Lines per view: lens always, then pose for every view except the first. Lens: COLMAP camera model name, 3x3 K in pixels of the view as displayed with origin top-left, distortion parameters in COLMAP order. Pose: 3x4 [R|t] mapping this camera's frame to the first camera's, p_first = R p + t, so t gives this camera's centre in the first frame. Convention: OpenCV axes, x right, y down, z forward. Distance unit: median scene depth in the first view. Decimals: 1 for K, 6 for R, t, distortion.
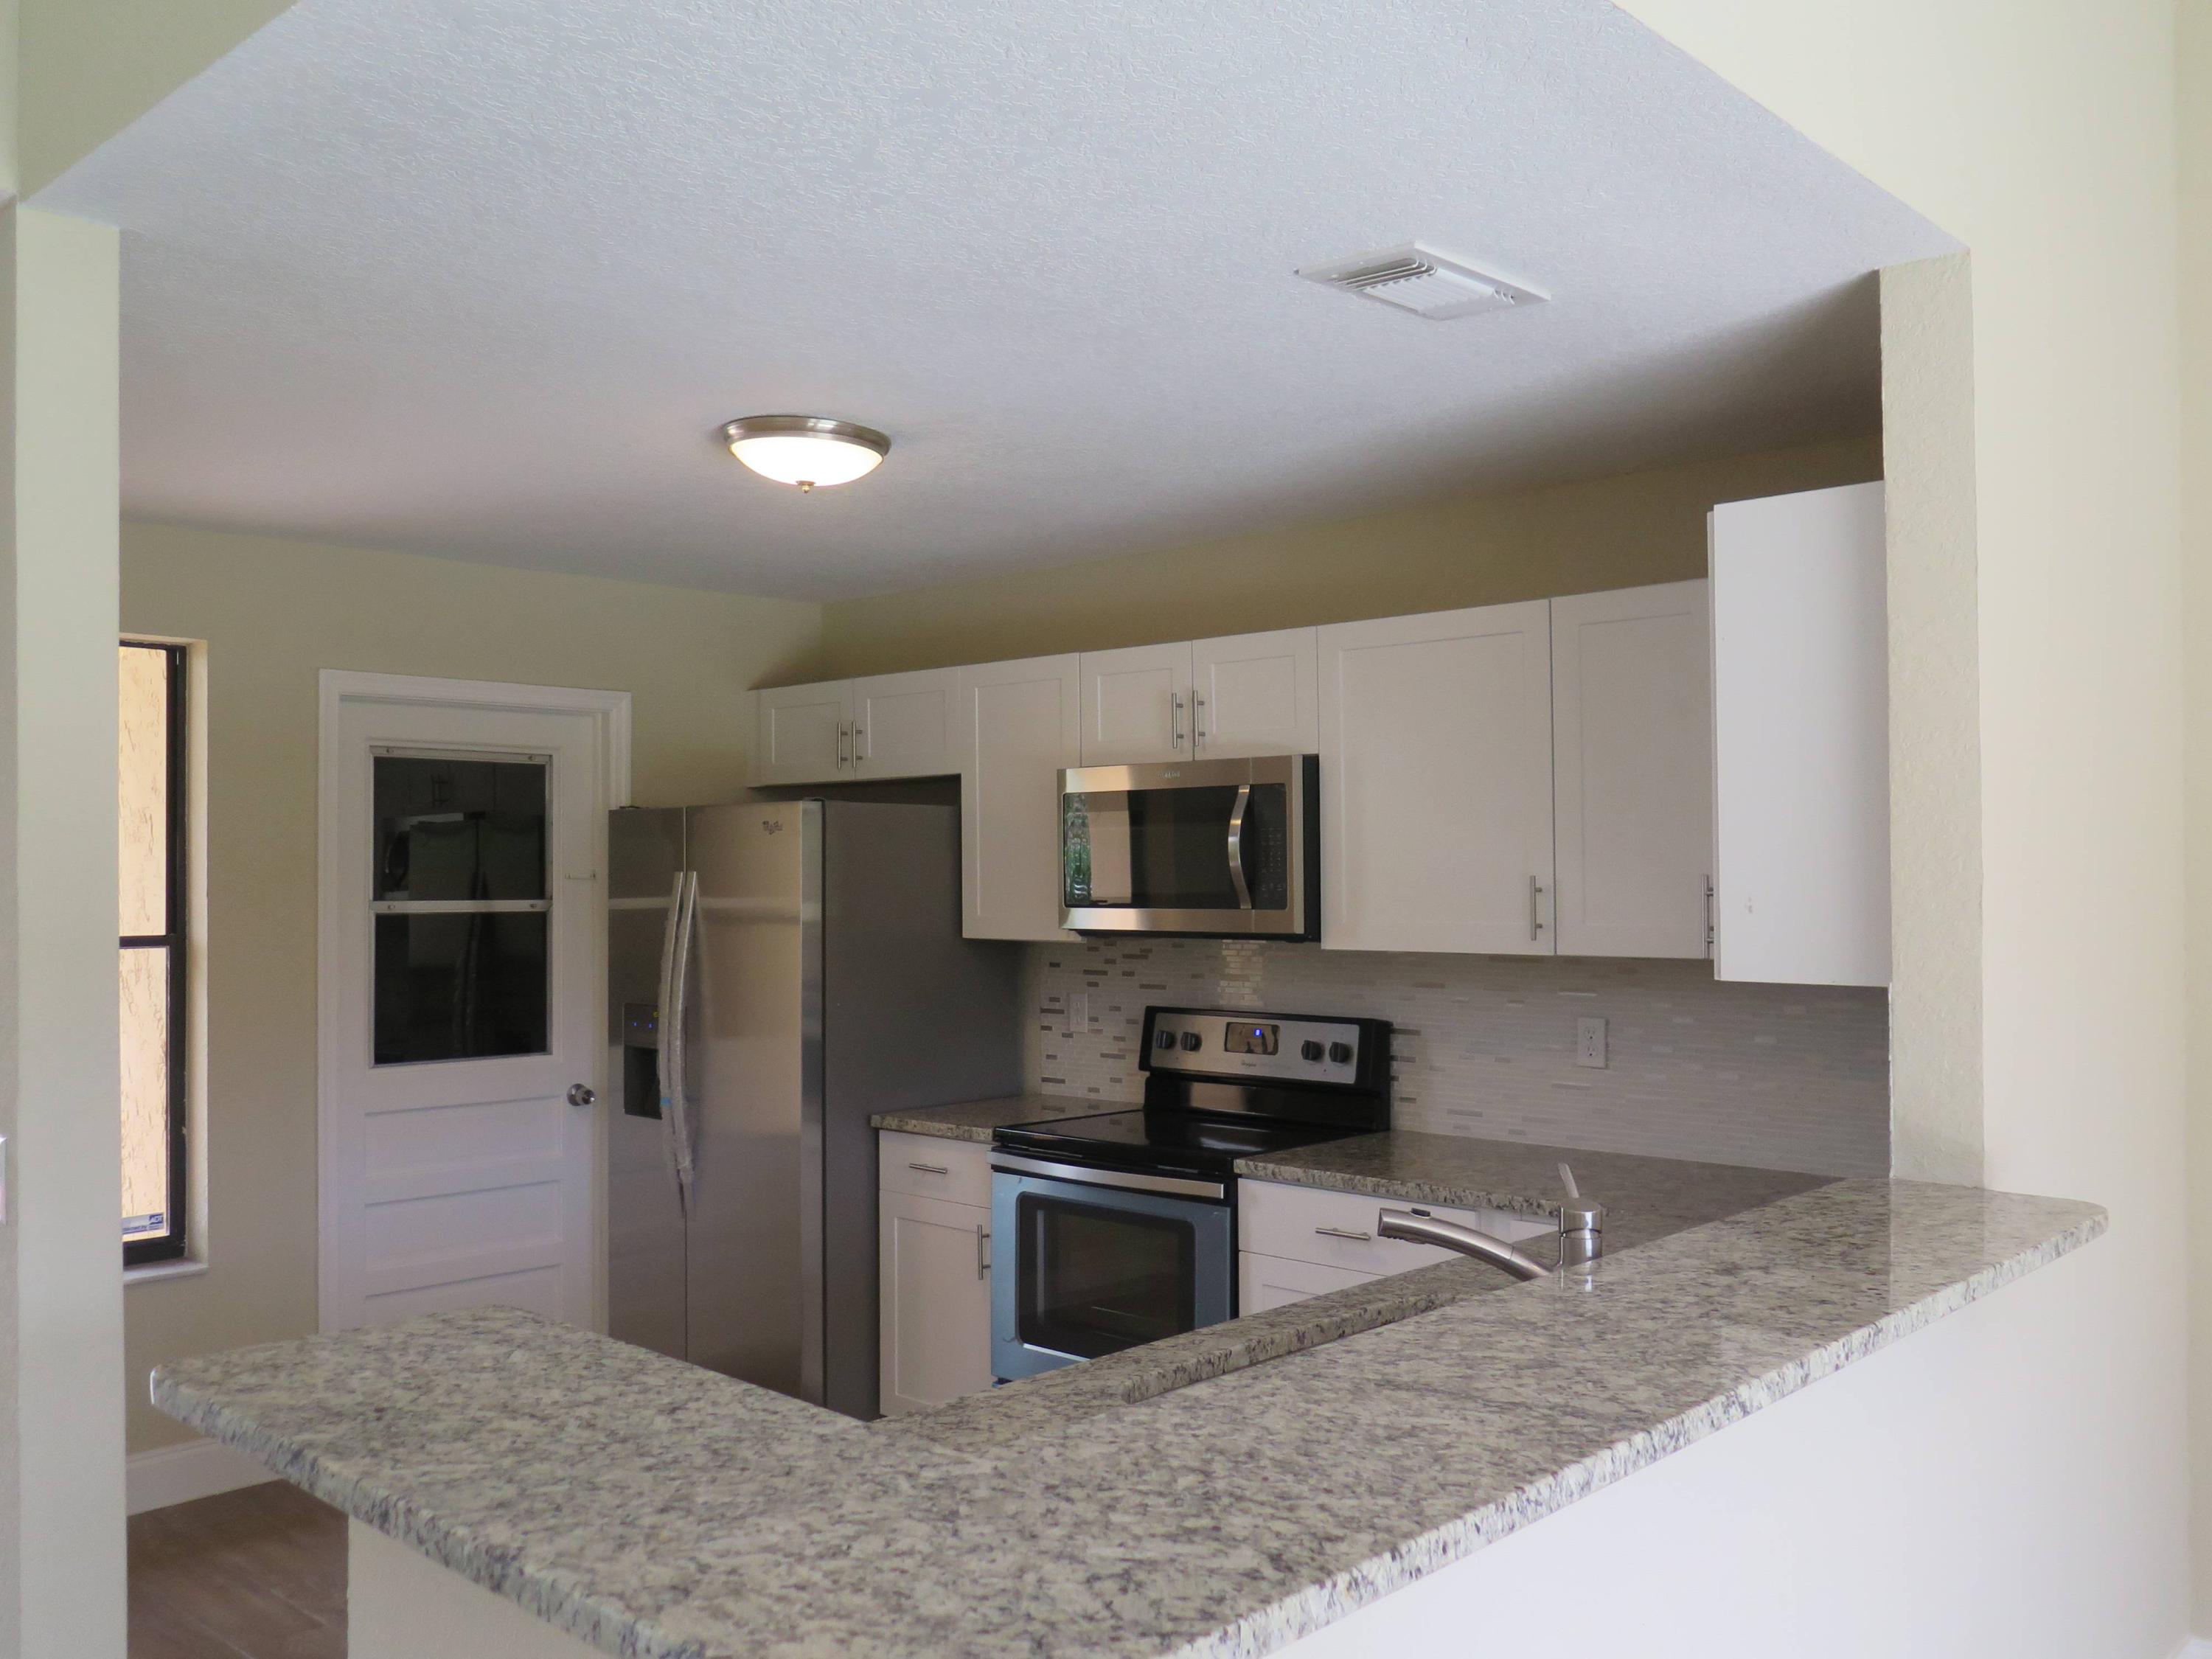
lens RADIAL K [[1869.5, 0, 1090.8], [0, 1869.5, 836.4], [0, 0, 1]] dist [-0.007009, -0.016684]
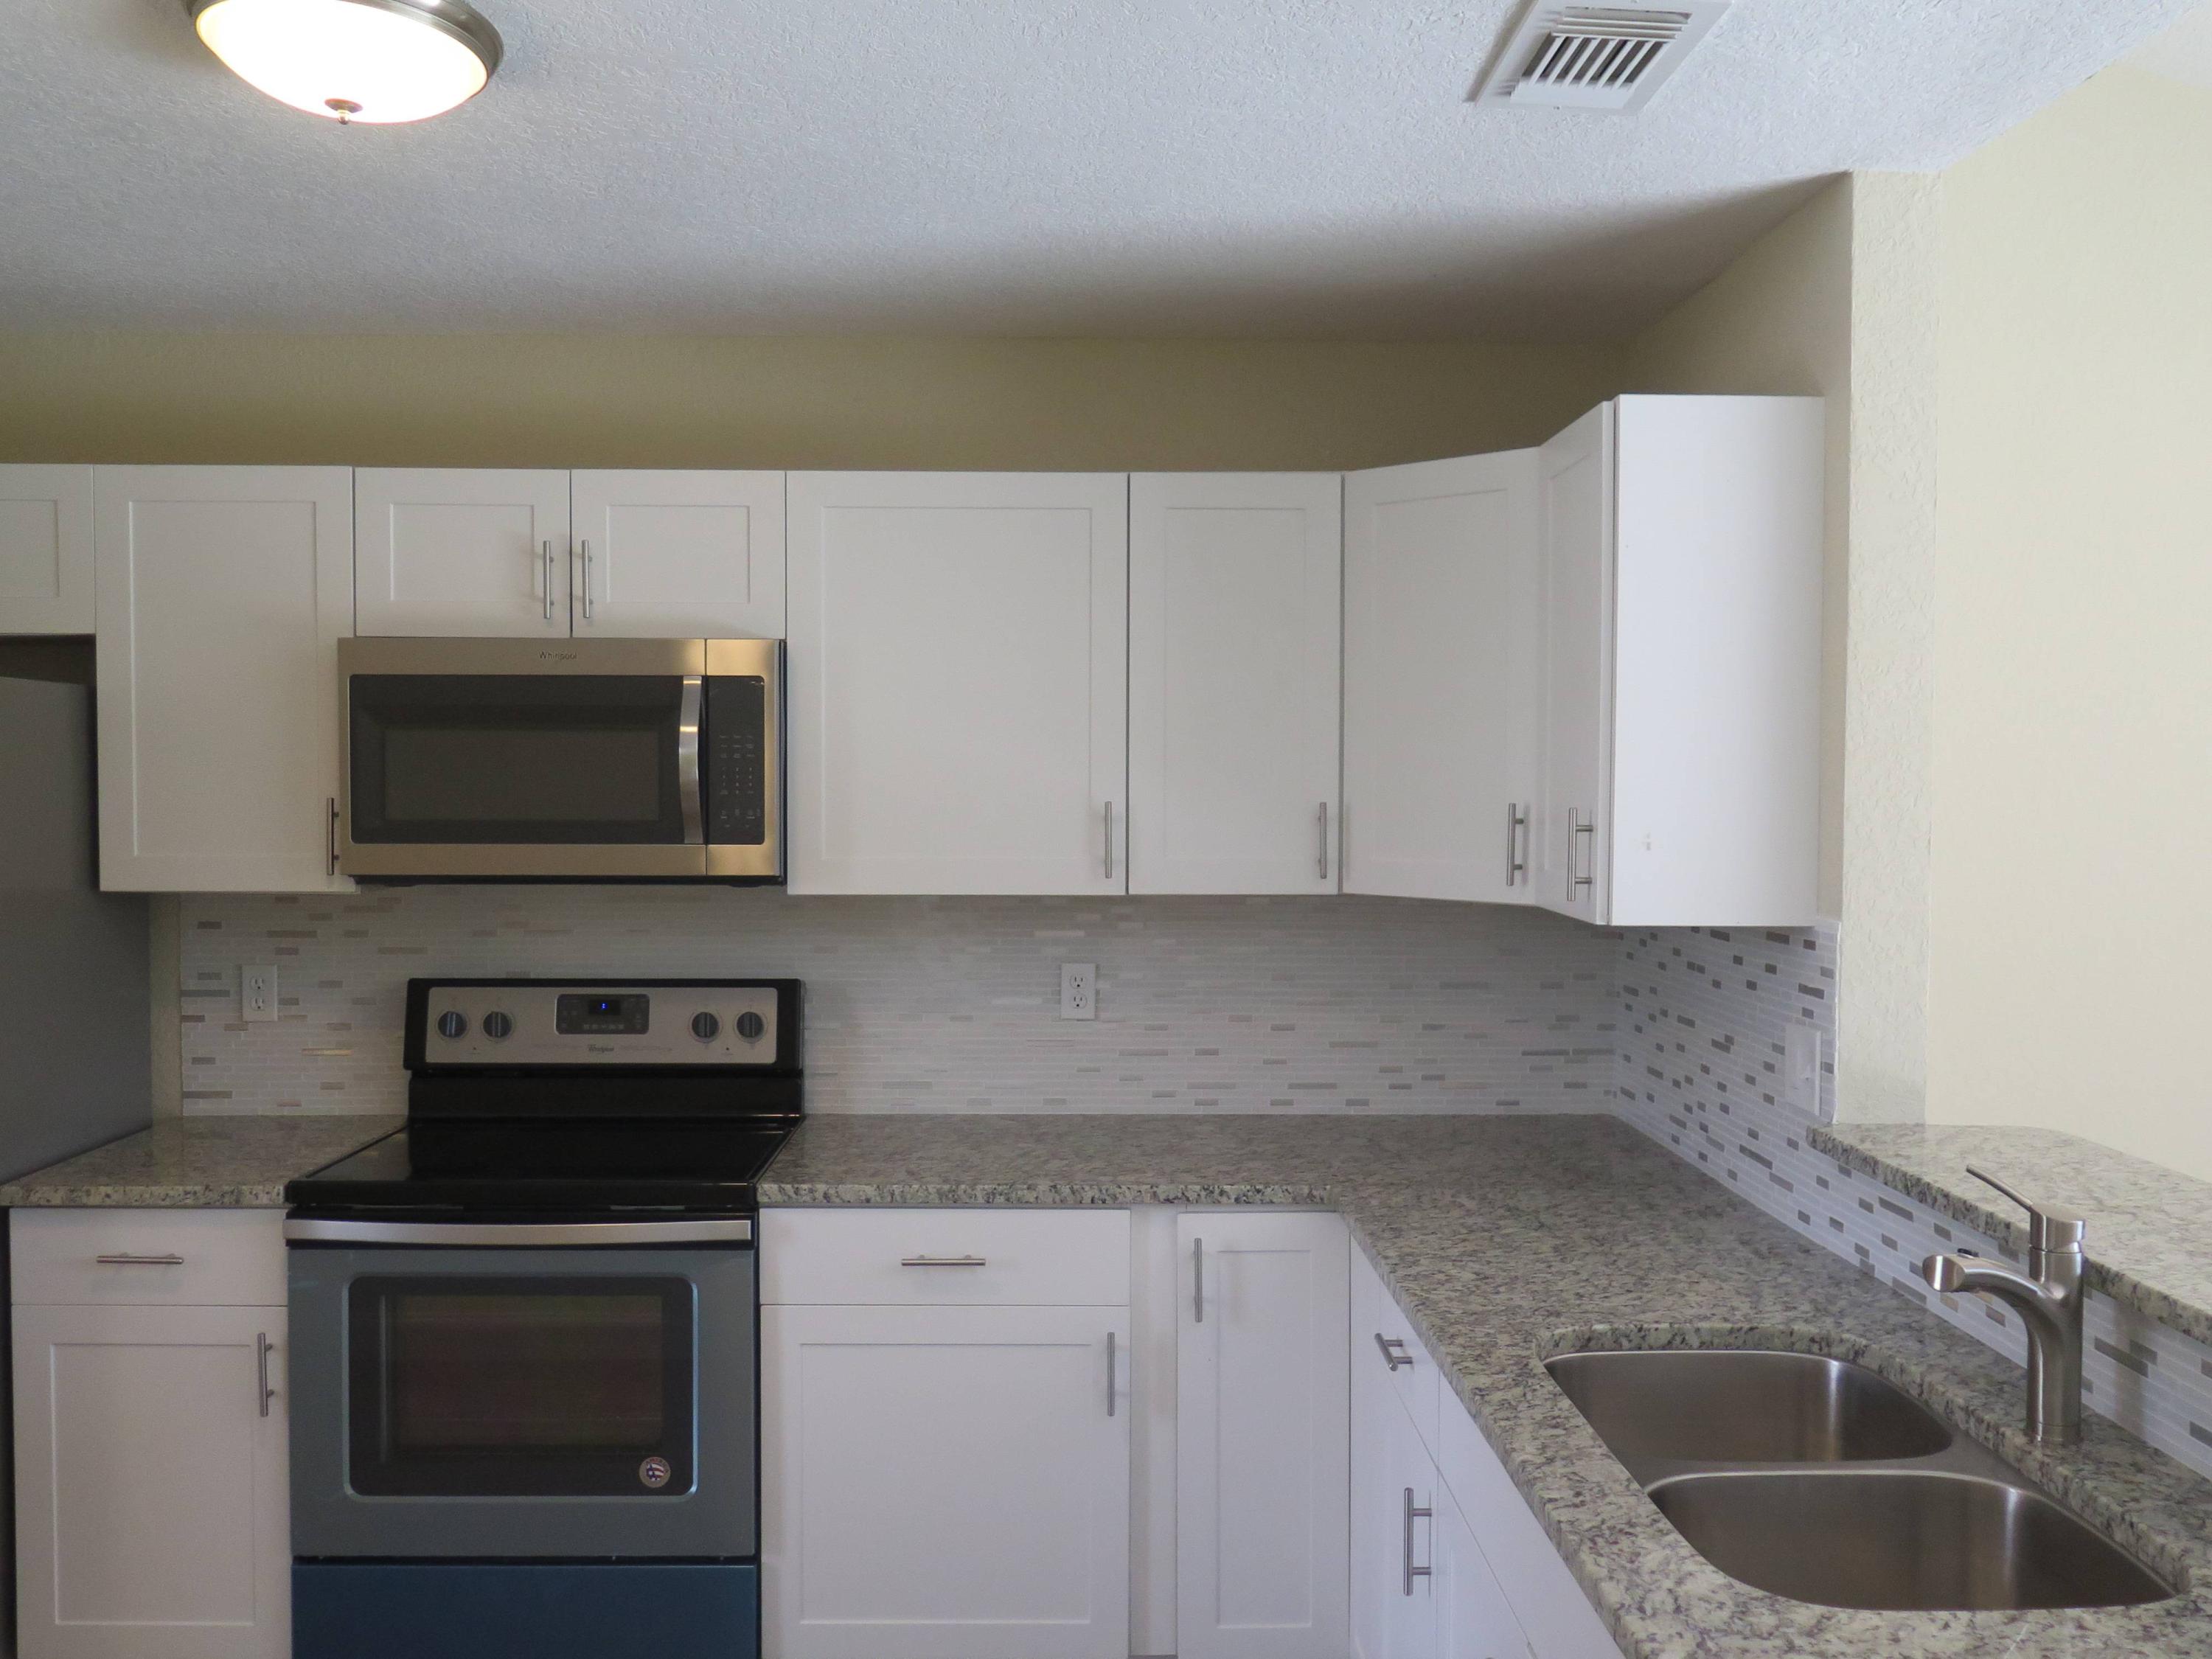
lens RADIAL K [[1869.5, 0, 1100.9], [0, 1869.5, 829.0], [0, 0, 1]] dist [-0.007009, -0.016684]
pose [[0.714192, -0.010338, 0.699874, -0.306047], [-0.022401, 0.999041, 0.037616, 0.001470], [-0.699591, -0.042543, 0.713276, 0.343222]]
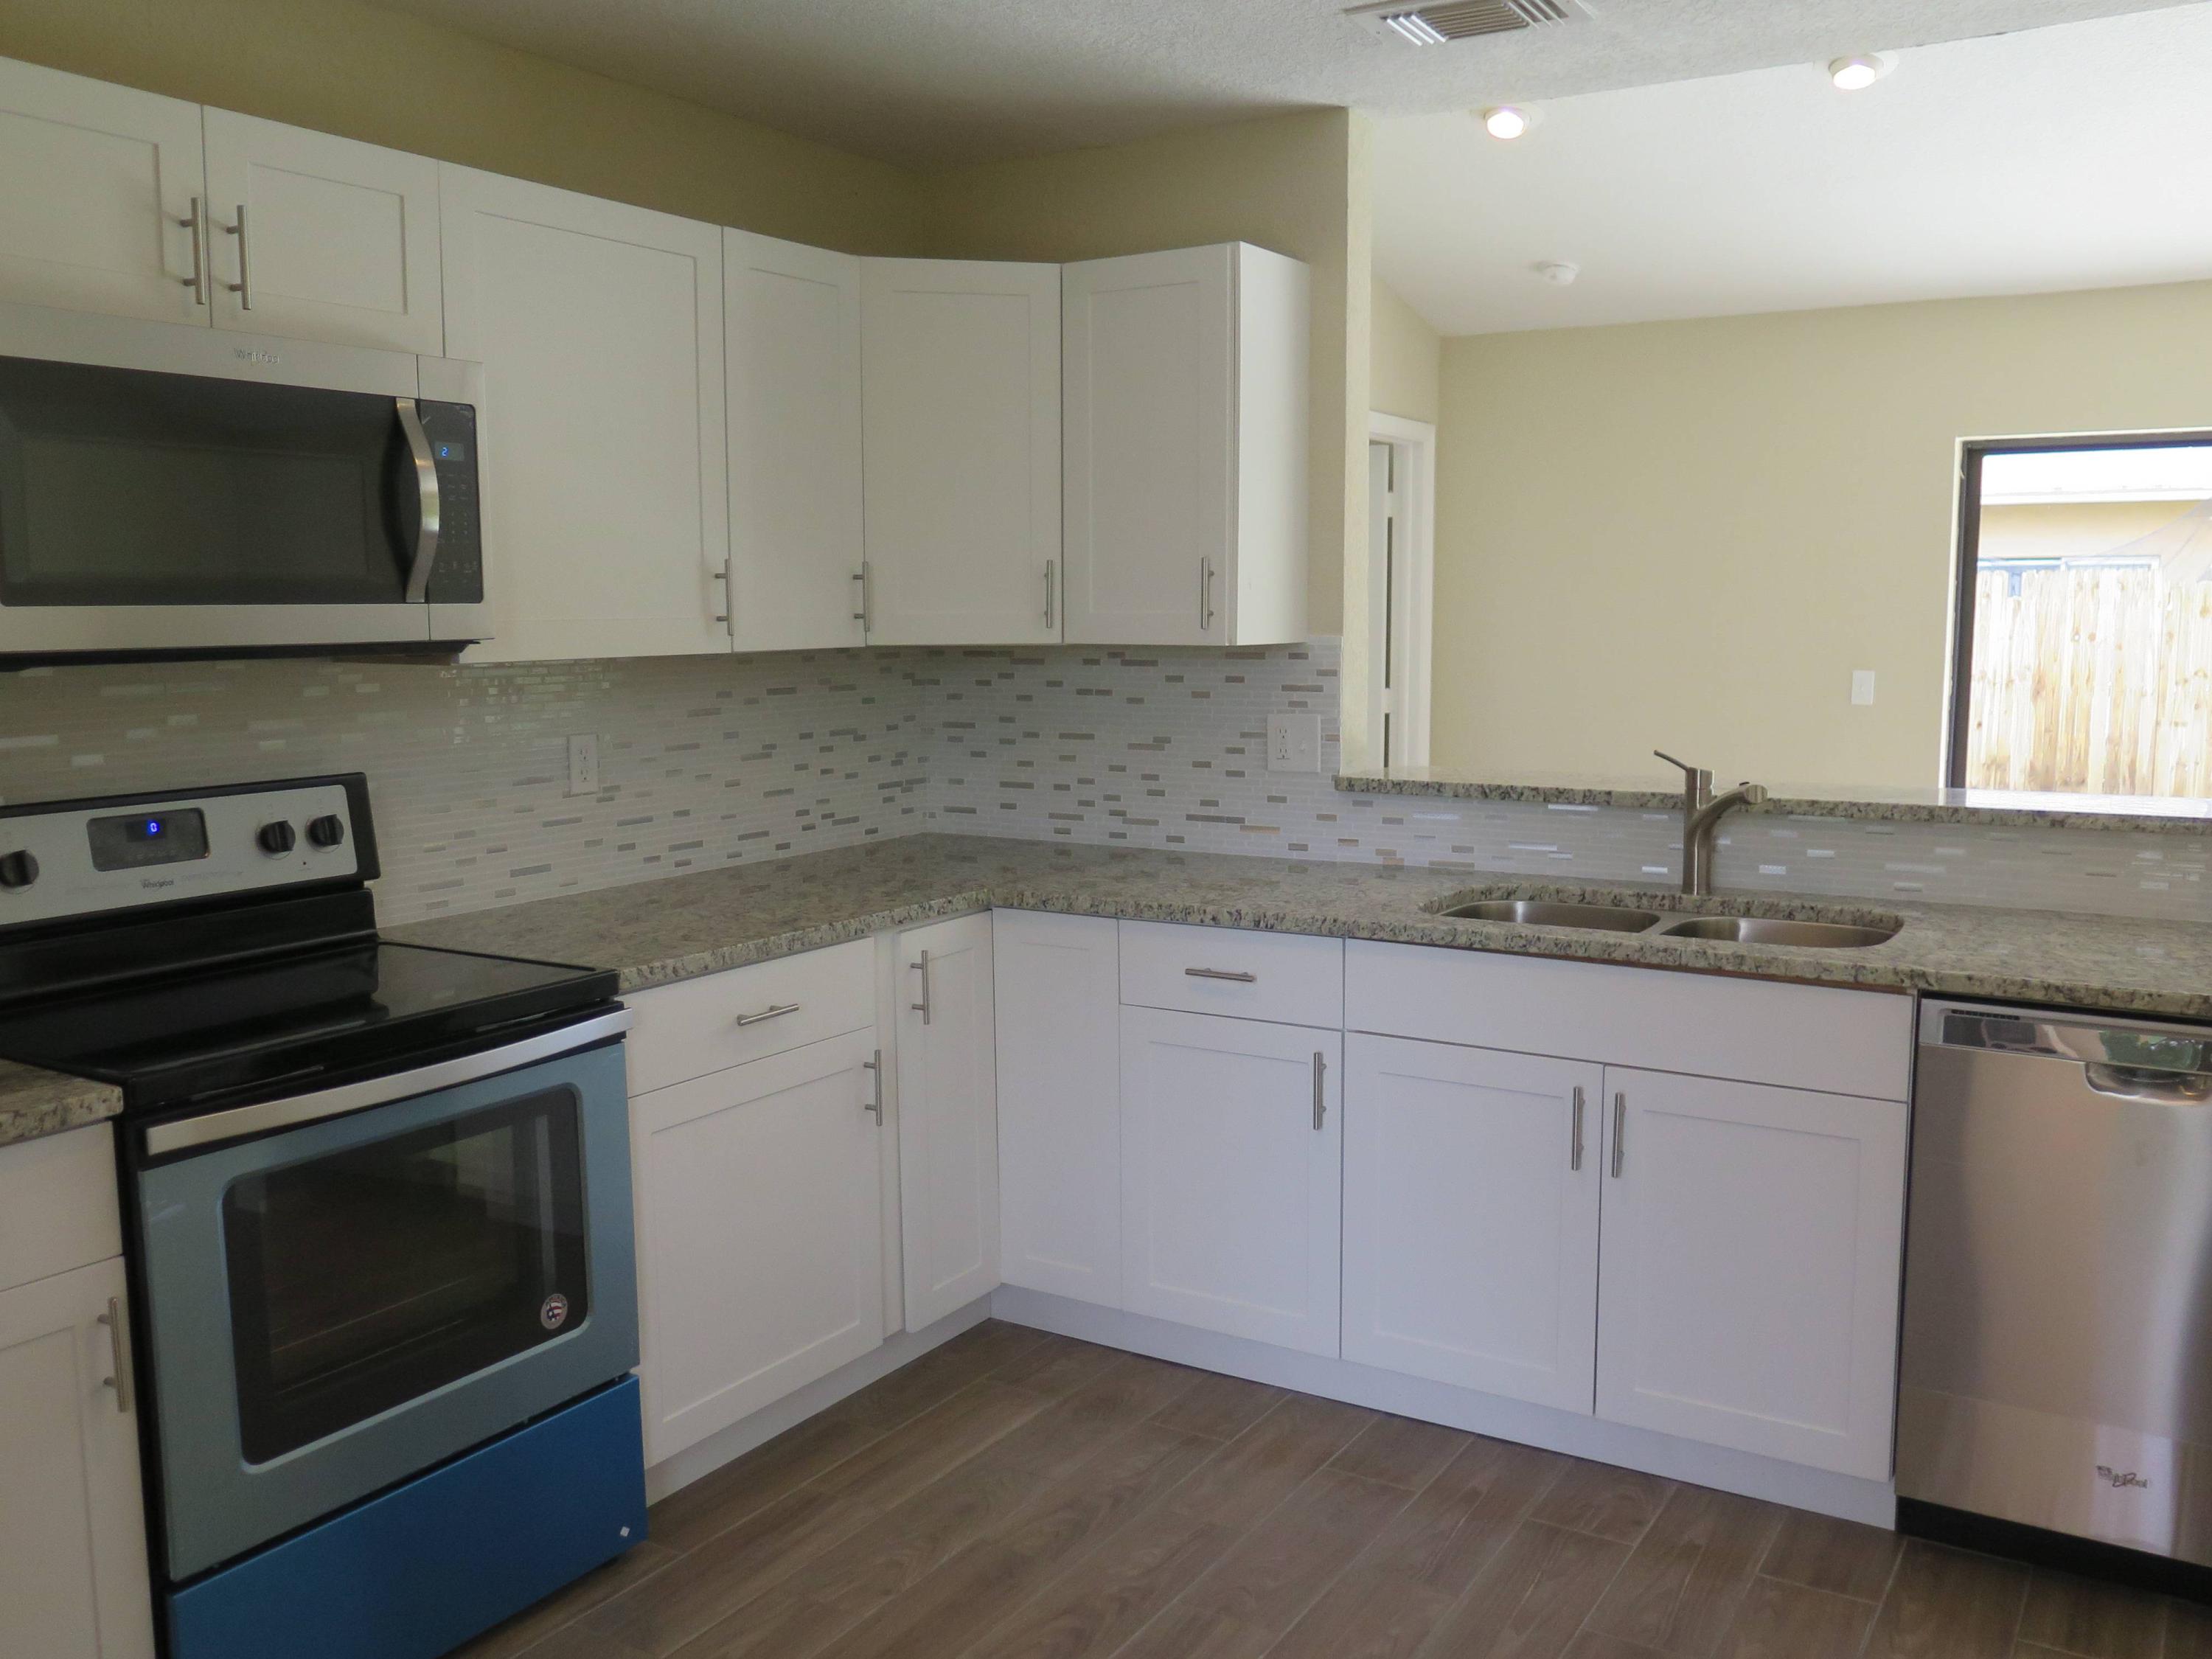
lens RADIAL K [[1869.5, 0, 1093.4], [0, 1869.5, 827.2], [0, 0, 1]] dist [-0.007009, -0.016684]
pose [[-0.192243, -0.108487, 0.975332, -0.544422], [-0.010045, 0.994036, 0.108587, 0.041536], [-0.981296, 0.011078, -0.192186, 0.859257]]
